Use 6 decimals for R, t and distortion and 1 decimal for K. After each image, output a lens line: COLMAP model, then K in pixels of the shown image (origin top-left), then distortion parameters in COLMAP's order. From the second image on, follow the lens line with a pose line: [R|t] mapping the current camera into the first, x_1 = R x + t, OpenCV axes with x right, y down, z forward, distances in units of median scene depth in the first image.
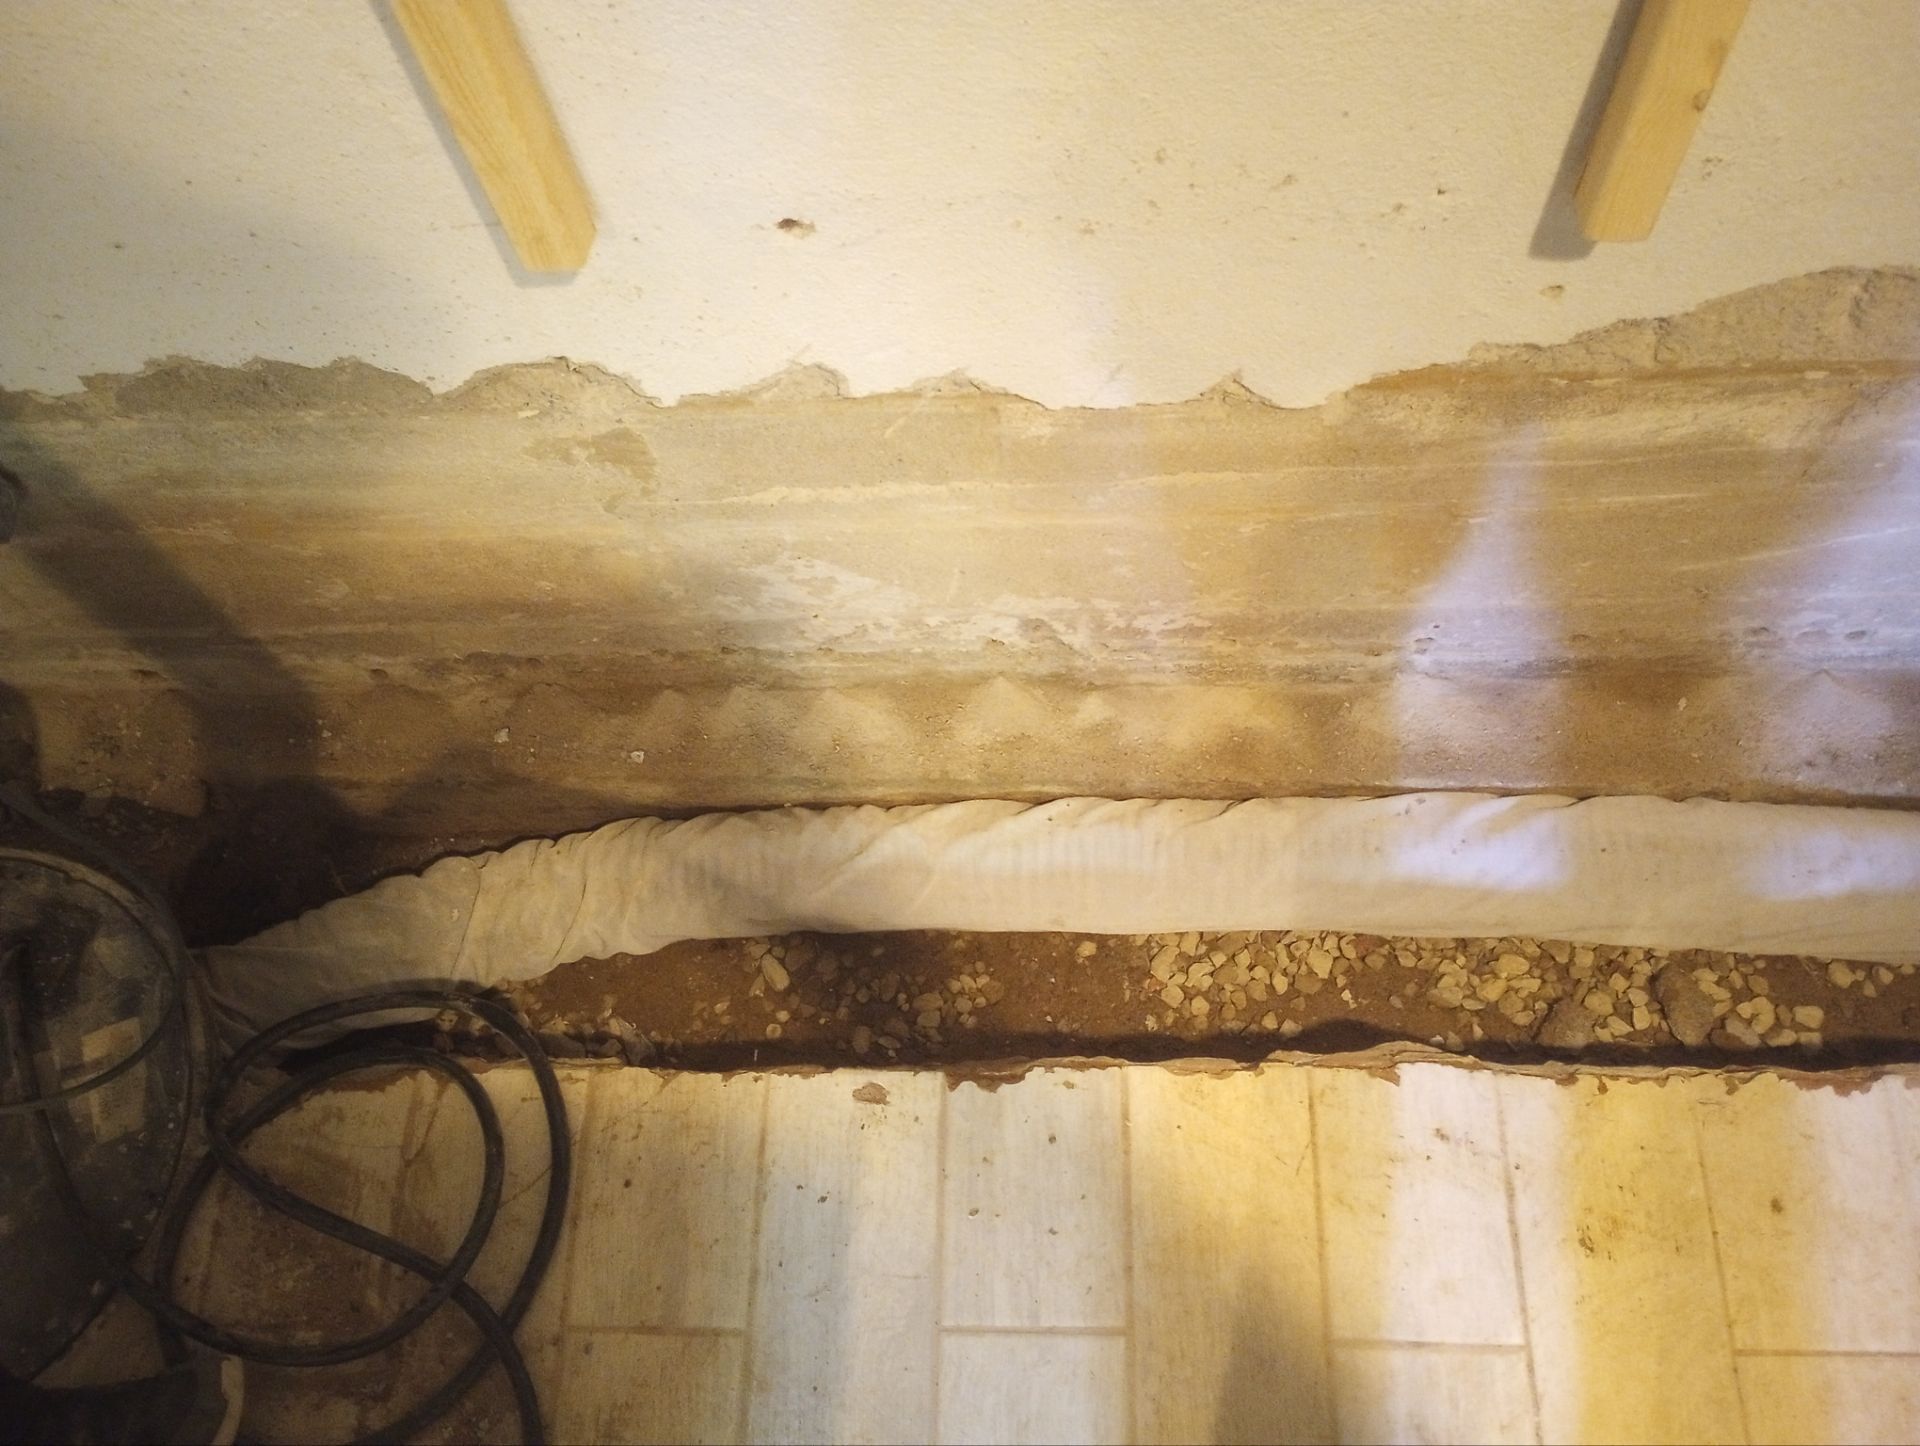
lens RADIAL K [[1550.8, 0, 977.2], [0, 1550.8, 722.8], [0, 0, 1]] dist [0.066316, -0.089214]
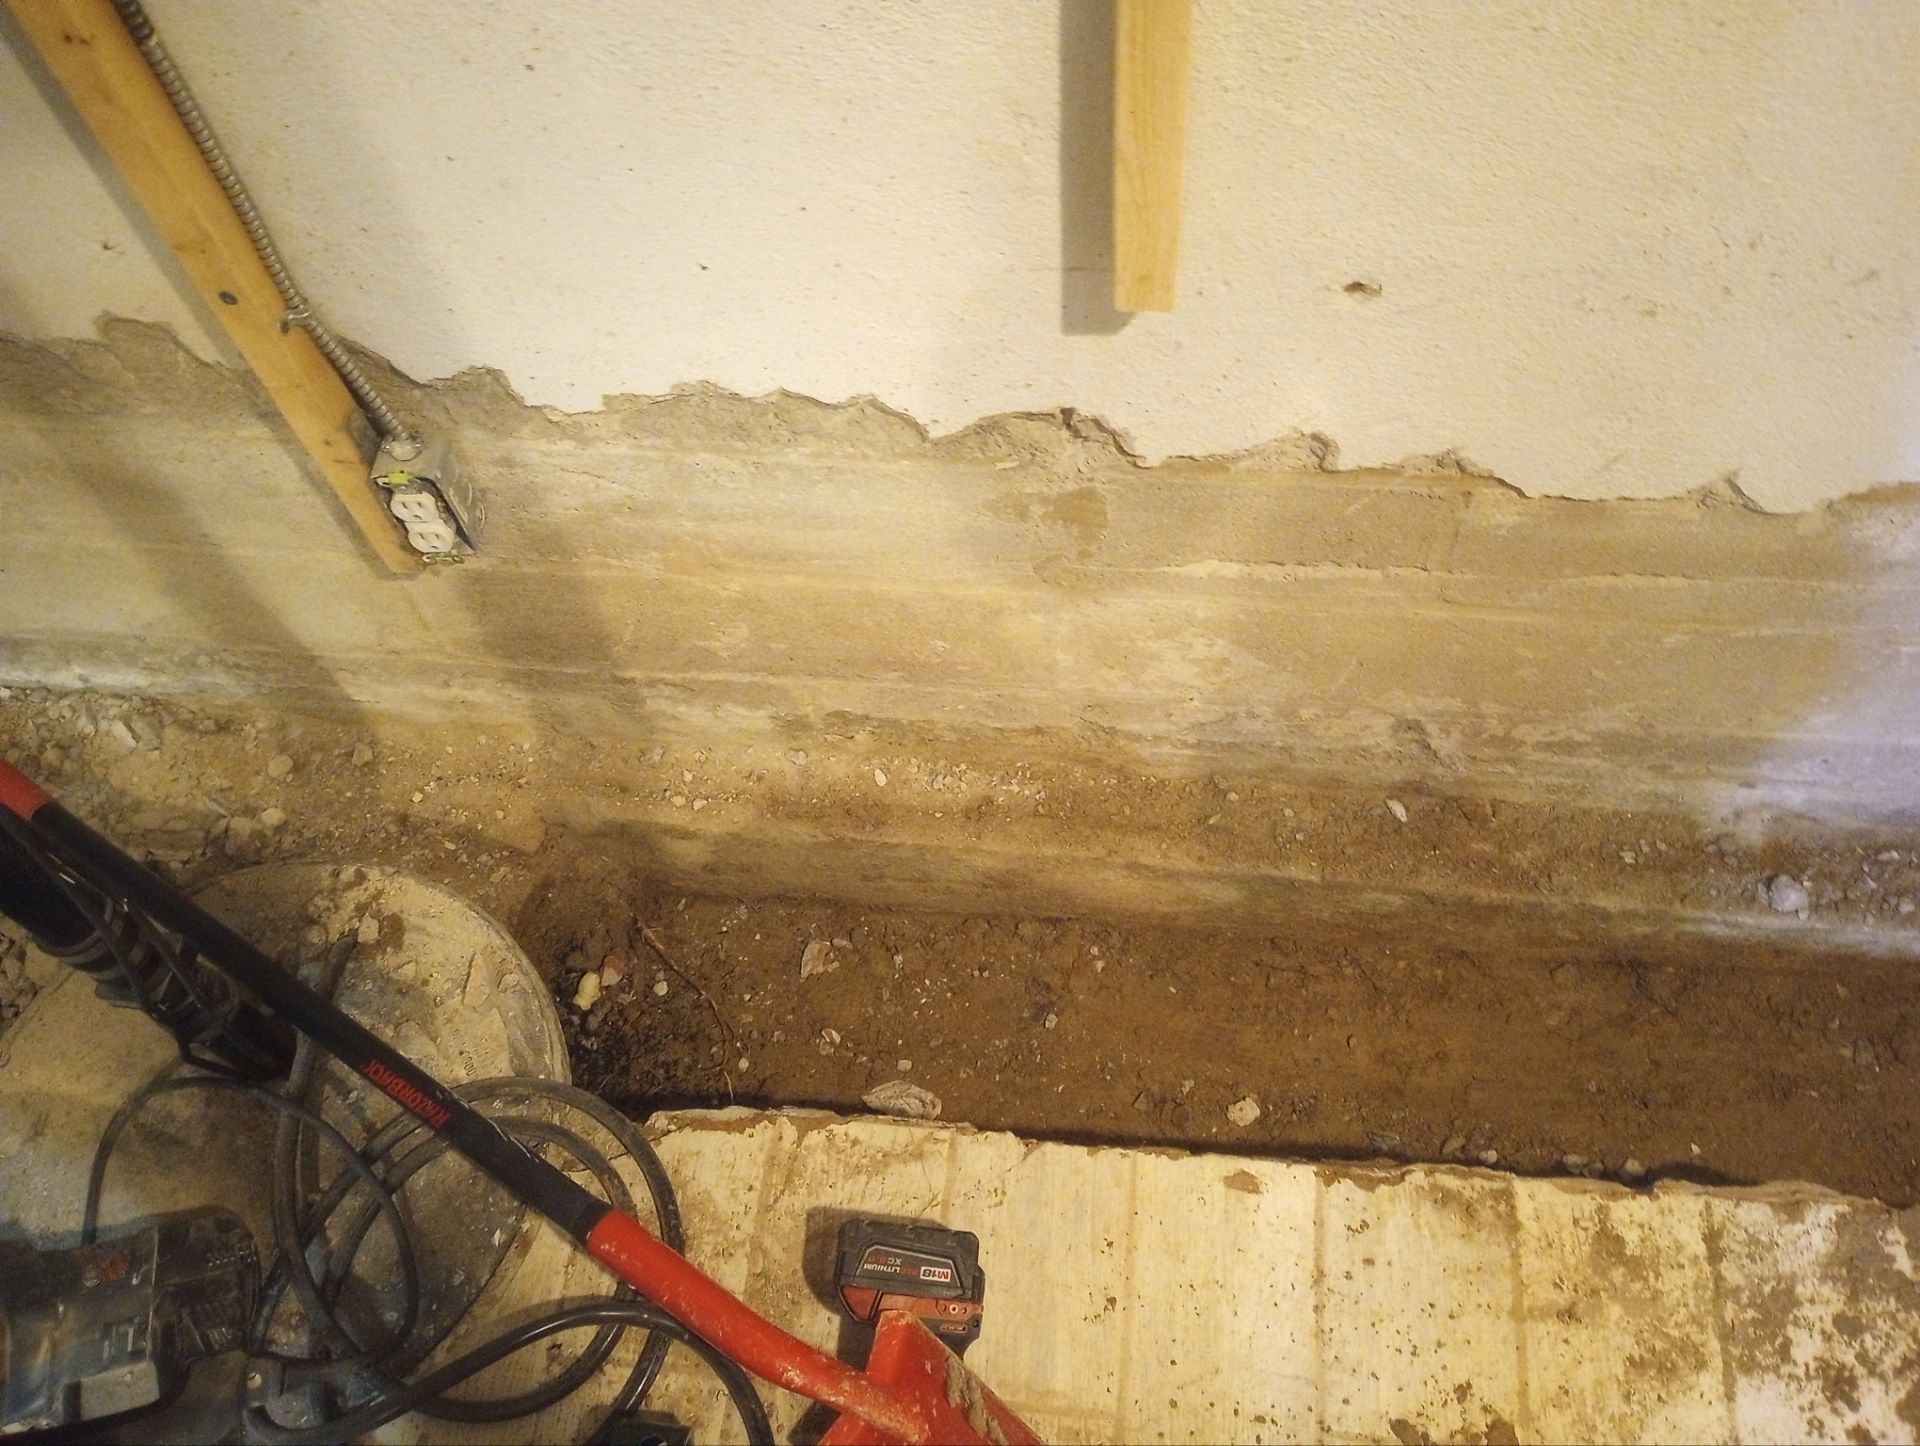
lens RADIAL K [[1550.8, 0, 993.9], [0, 1550.8, 720.7], [0, 0, 1]] dist [0.066316, -0.089214]
pose [[0.996035, 0.083298, -0.031231, -0.217116], [-0.086192, 0.990514, -0.107018, 0.070144], [0.022020, 0.109285, 0.993766, -0.005101]]
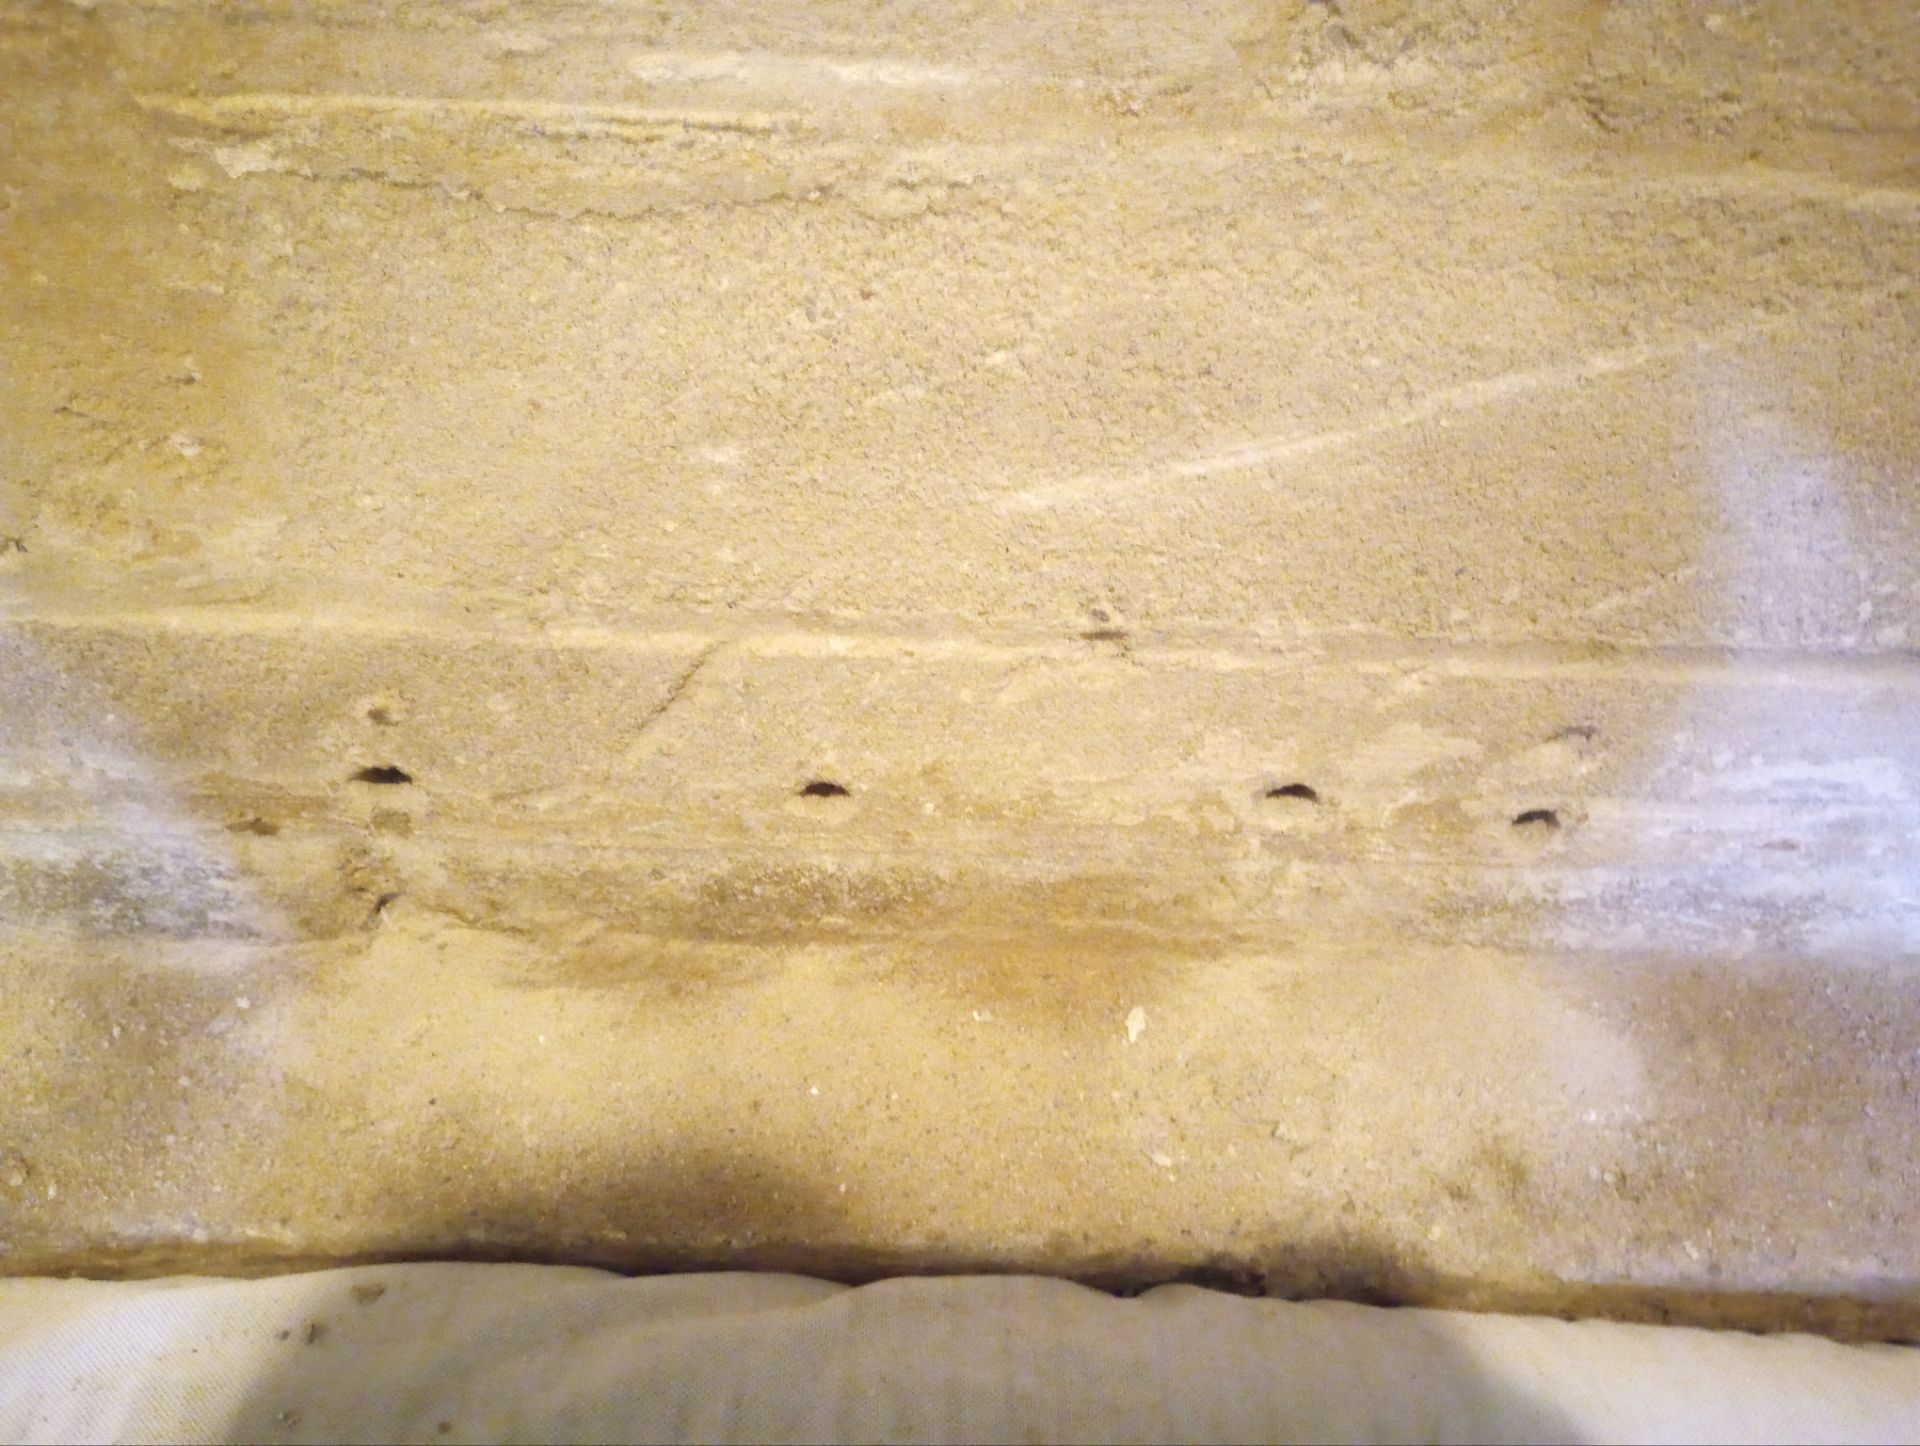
lens RADIAL K [[1550.8, 0, 969.1], [0, 1550.8, 726.9], [0, 0, 1]] dist [0.066316, -0.089214]
pose [[0.983175, 0.071692, 0.168007, 0.389876], [-0.012169, 0.943425, -0.331364, 0.052436], [-0.182258, 0.323744, 0.928424, 0.721049]]
